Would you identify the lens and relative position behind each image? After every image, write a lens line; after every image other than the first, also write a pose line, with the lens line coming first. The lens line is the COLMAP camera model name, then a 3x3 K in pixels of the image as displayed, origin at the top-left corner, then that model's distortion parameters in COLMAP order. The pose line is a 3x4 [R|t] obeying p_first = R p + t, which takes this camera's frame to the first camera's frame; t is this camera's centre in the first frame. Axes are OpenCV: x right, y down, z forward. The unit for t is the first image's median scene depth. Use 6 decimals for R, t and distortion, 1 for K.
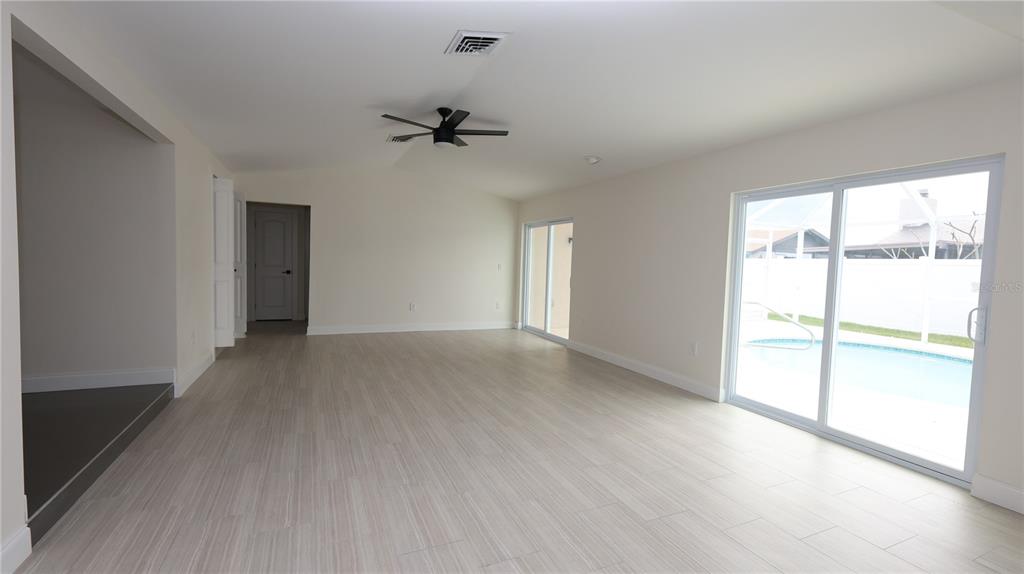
lens RADIAL K [[449.9, 0, 516.6], [0, 449.9, 285.6], [0, 0, 1]] dist [0.029316, -0.000208]
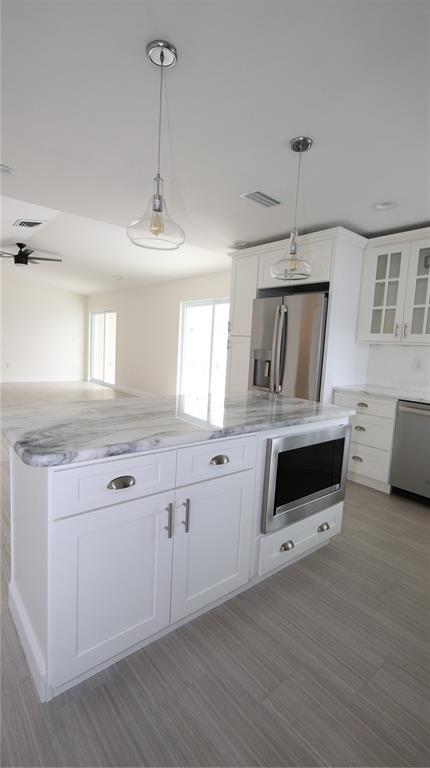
lens RADIAL K [[361.5, 0, 215.5], [0, 361.5, 384.3], [0, 0, 1]] dist [-0.000748, -0.000014]
pose [[0.966079, -0.010496, 0.258035, 0.122104], [-0.006941, 0.997757, 0.066573, 0.027728], [-0.258155, -0.066106, 0.963839, -0.344252]]
